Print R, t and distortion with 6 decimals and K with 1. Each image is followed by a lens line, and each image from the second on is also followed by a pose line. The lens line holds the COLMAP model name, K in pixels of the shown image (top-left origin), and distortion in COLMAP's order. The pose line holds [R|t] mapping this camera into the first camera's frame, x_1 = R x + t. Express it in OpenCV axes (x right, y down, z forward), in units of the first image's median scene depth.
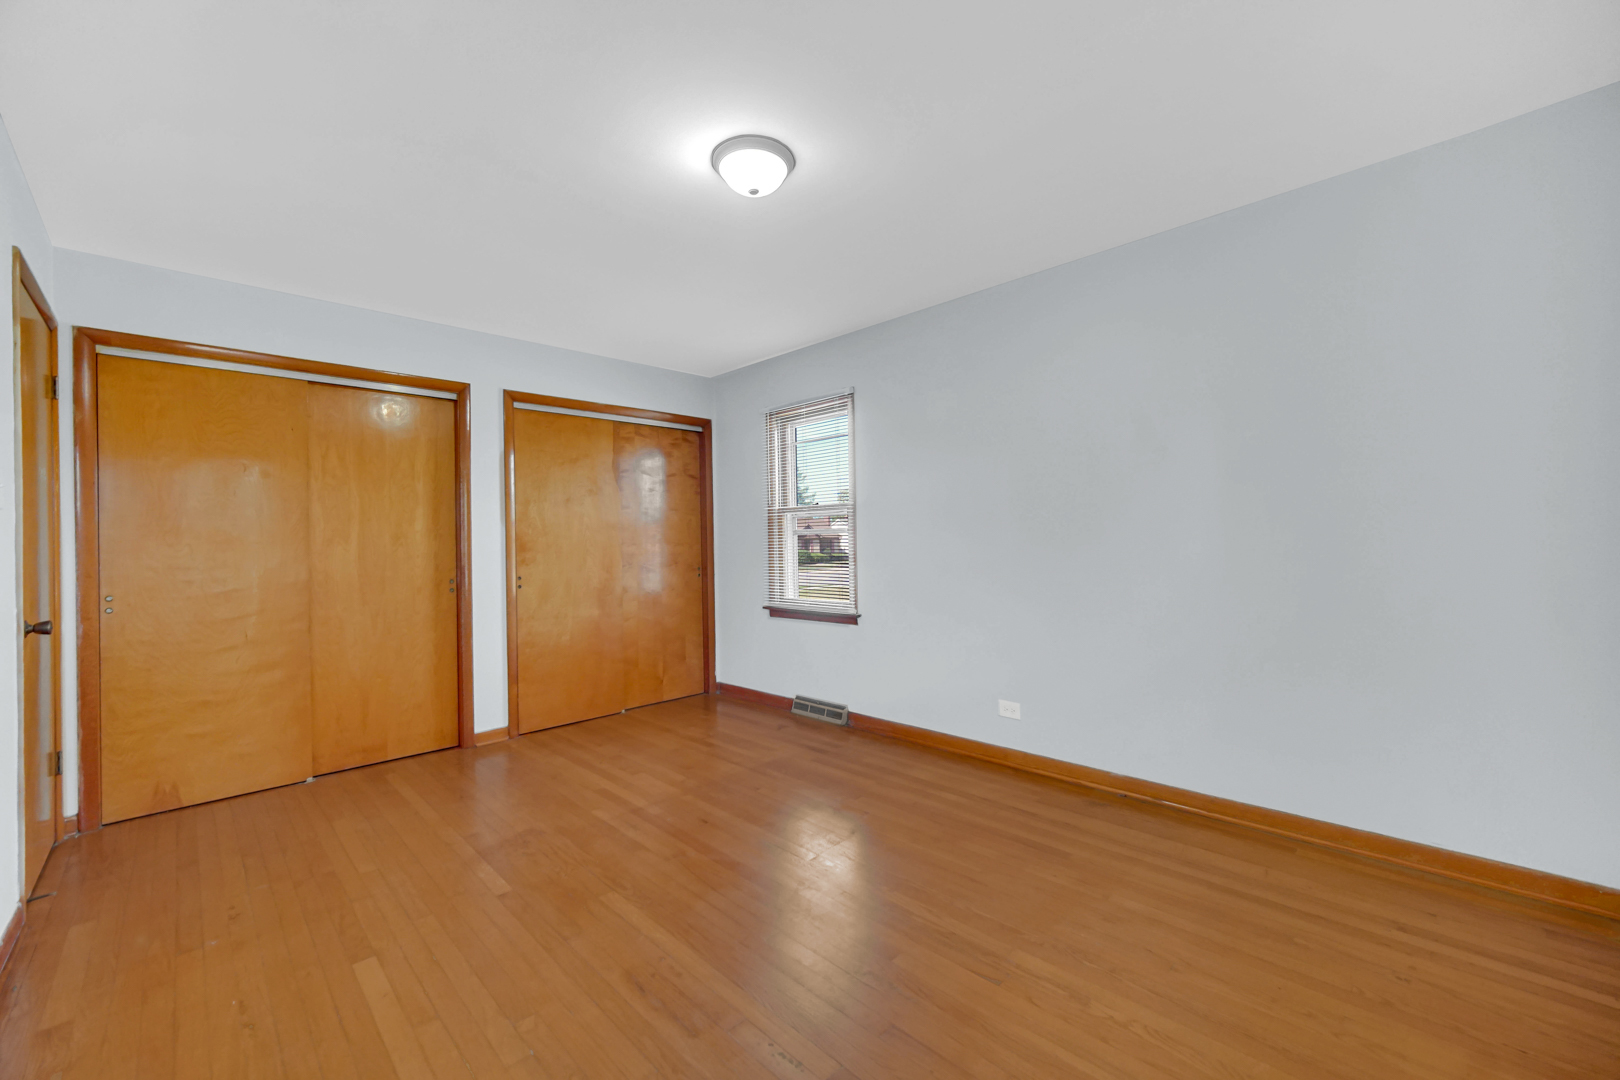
lens RADIAL K [[640.2, 0, 812.7], [0, 640.2, 539.3], [0, 0, 1]] dist [0.001025, -0.000058]
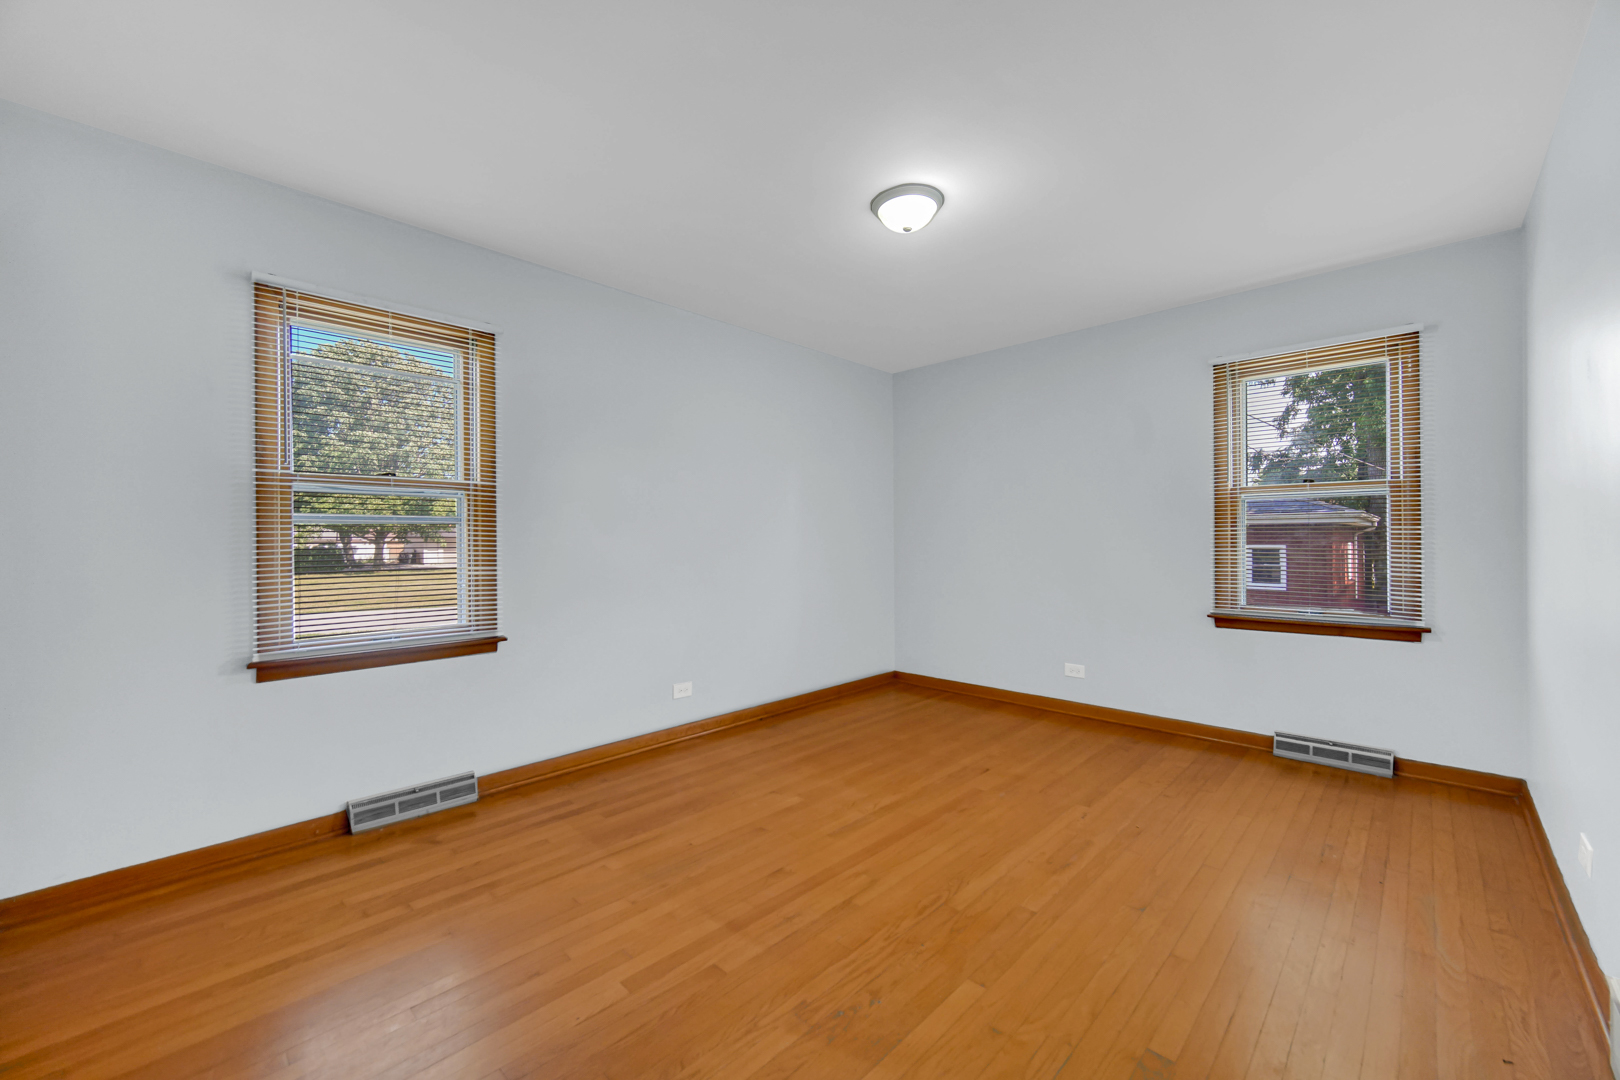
lens RADIAL K [[640.2, 0, 812.7], [0, 640.2, 539.3], [0, 0, 1]] dist [0.001025, -0.000058]
pose [[-0.020283, 0.018054, 0.999631, -0.906076], [0.000563, 0.999837, -0.018046, 0.025566], [-0.999794, 0.000196, -0.020290, 0.878232]]
